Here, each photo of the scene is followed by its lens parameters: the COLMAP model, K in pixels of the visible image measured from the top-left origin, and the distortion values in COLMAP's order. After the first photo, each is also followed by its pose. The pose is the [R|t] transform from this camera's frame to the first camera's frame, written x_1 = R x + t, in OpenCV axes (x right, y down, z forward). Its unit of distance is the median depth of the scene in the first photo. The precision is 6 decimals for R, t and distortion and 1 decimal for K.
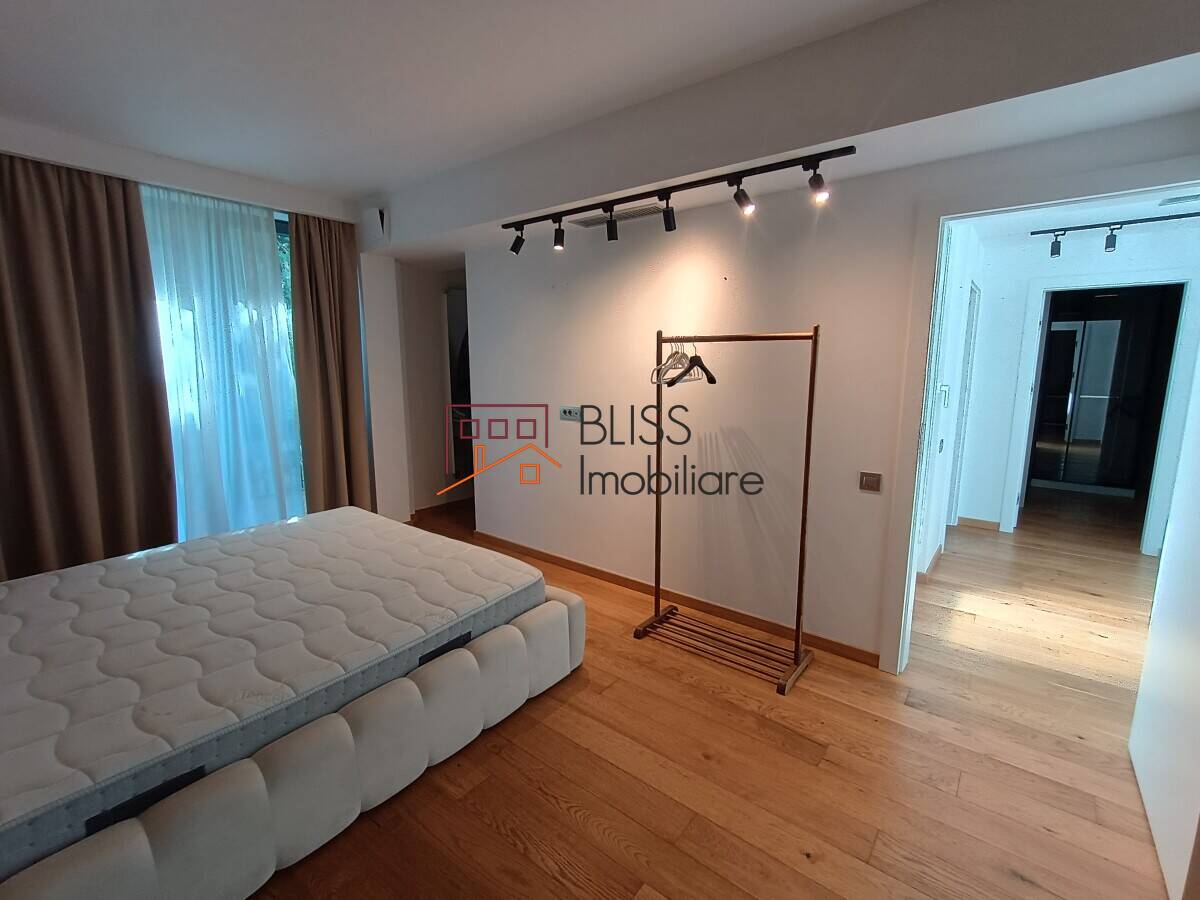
lens RADIAL K [[542.2, 0, 604.2], [0, 542.2, 446.5], [0, 0, 1]] dist [-0.002985, 0.000922]
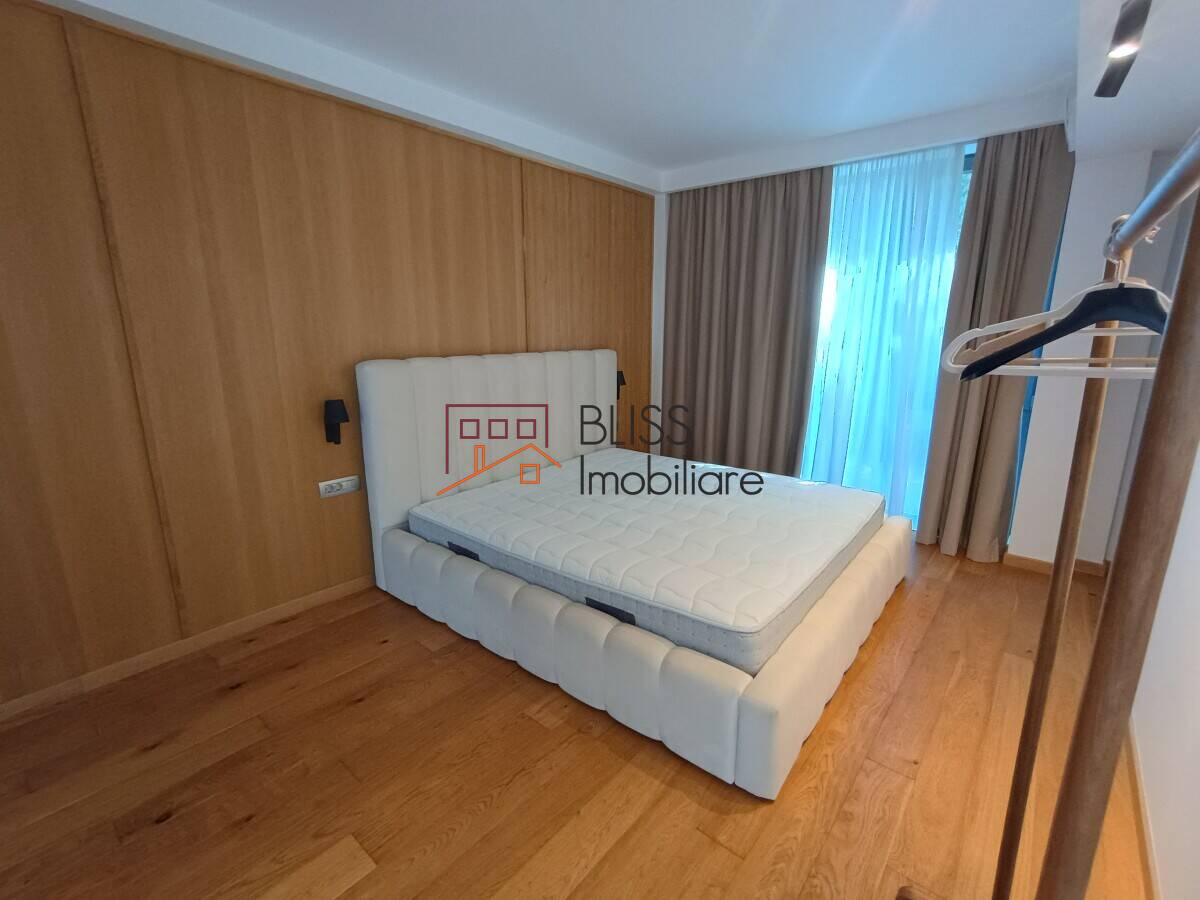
lens RADIAL K [[542.2, 0, 600.2], [0, 542.2, 446.4], [0, 0, 1]] dist [-0.002985, 0.000922]
pose [[-0.025734, 0.214003, -0.976494, 0.547783], [-0.159885, 0.963362, 0.215339, -0.114434], [0.986800, 0.161668, 0.009425, 0.822786]]
